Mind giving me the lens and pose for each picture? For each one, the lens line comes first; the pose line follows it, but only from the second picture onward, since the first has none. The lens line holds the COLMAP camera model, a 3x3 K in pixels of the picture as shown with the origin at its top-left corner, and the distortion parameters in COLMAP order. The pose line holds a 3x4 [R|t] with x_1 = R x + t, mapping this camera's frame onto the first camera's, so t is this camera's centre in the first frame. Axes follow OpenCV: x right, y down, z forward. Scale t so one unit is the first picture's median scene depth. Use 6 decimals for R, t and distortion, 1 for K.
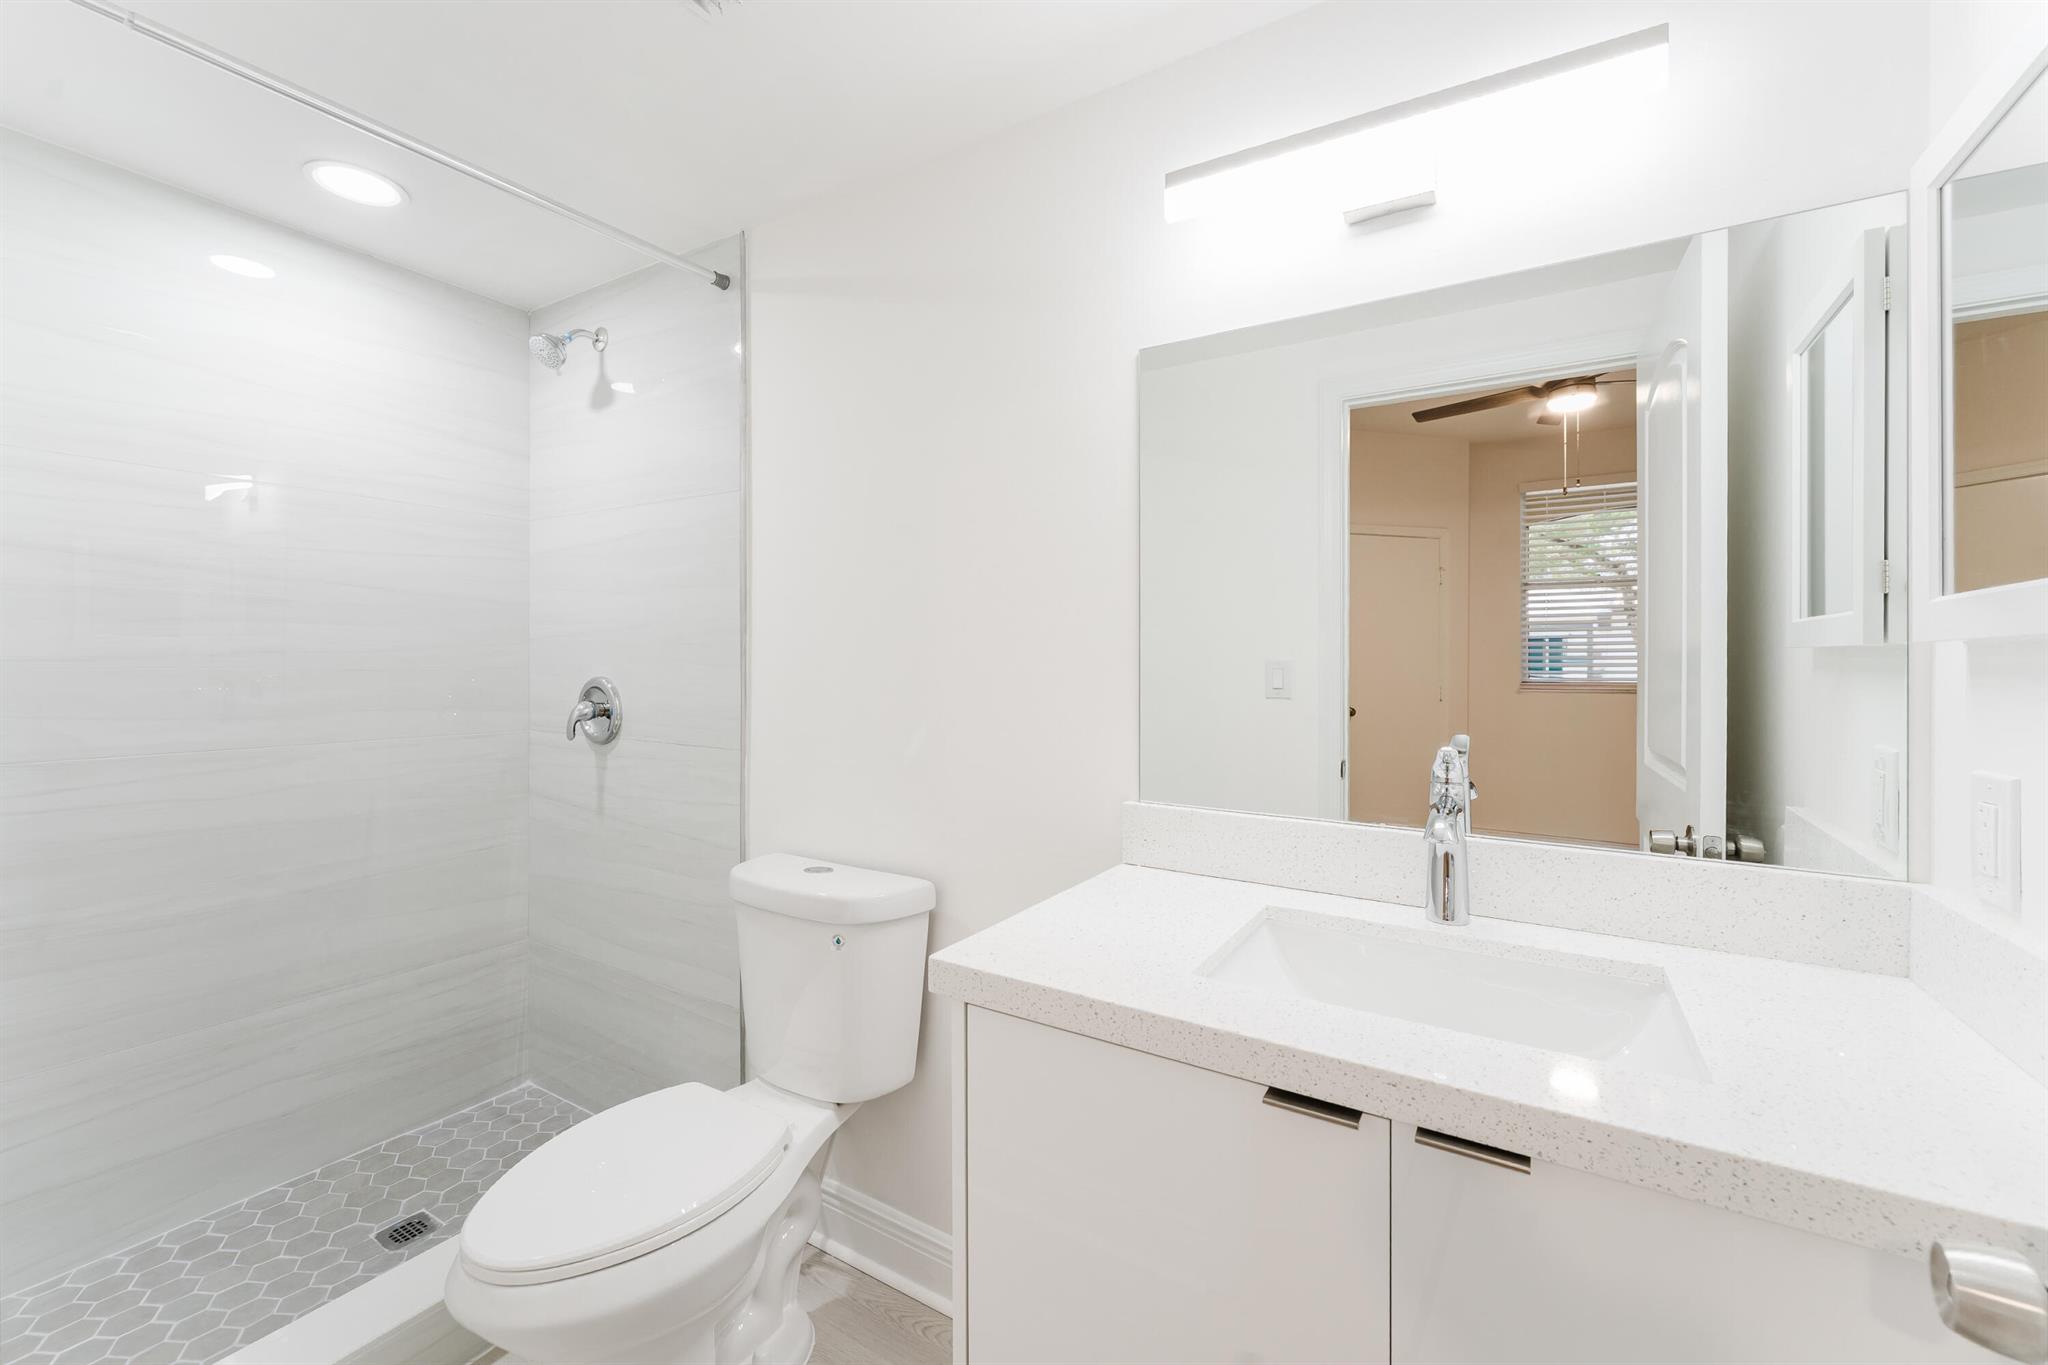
lens RADIAL K [[855.7, 0, 1017.3], [0, 855.7, 677.4], [0, 0, 1]] dist [-0.005719, -0.000444]
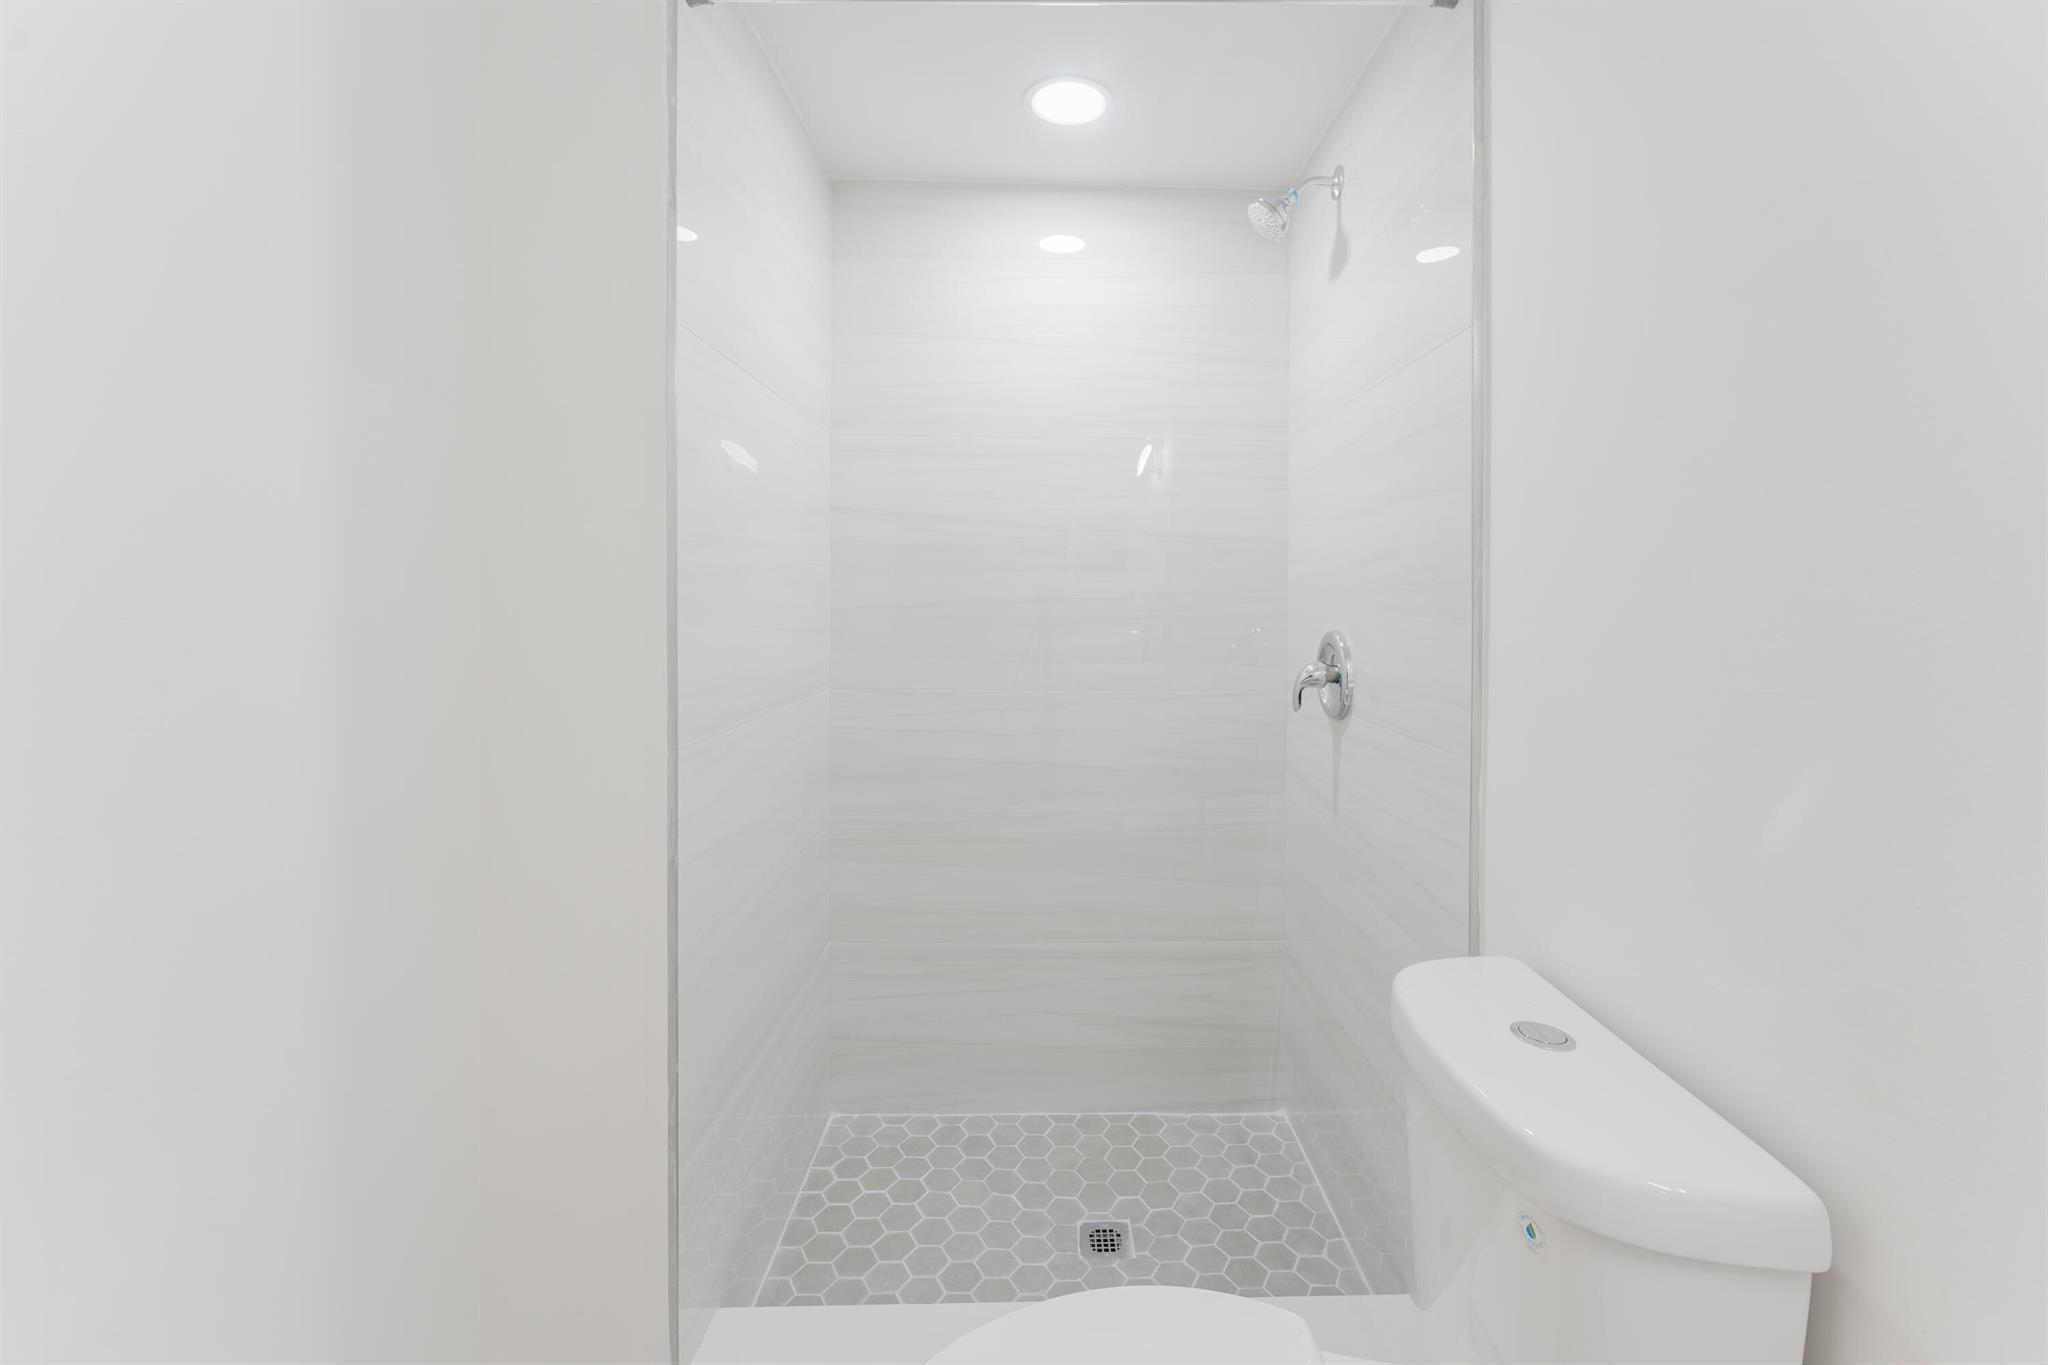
lens RADIAL K [[855.7, 0, 1098.0], [0, 855.7, 611.0], [0, 0, 1]] dist [-0.005719, -0.000444]
pose [[0.548336, 0.003964, -0.836249, 0.027921], [-0.021345, 0.999729, -0.009257, -0.005670], [0.835986, 0.022926, 0.548272, 0.413792]]
